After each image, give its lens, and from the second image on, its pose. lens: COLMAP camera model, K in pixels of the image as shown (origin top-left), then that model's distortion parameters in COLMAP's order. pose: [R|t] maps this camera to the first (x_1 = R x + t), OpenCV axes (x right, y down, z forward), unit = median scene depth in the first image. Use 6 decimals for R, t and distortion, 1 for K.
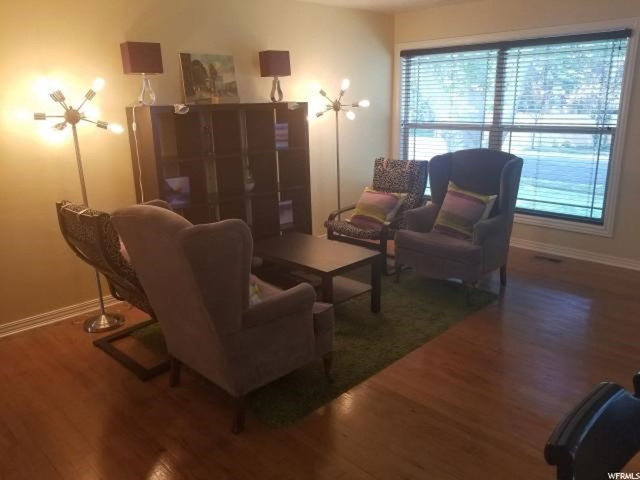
lens RADIAL K [[499.2, 0, 319.9], [0, 499.2, 228.6], [0, 0, 1]] dist [-0.010659, -0.000471]
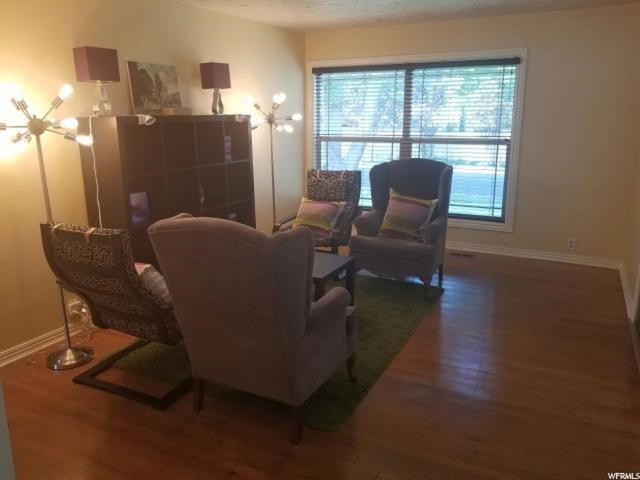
lens RADIAL K [[499.3, 0, 319.5], [0, 499.3, 224.7], [0, 0, 1]] dist [-0.007622, -0.008912]
pose [[0.953979, -0.052975, 0.295158, -0.208813], [0.064179, 0.997534, -0.028397, 0.004436], [-0.292926, 0.046033, 0.955026, 0.010193]]
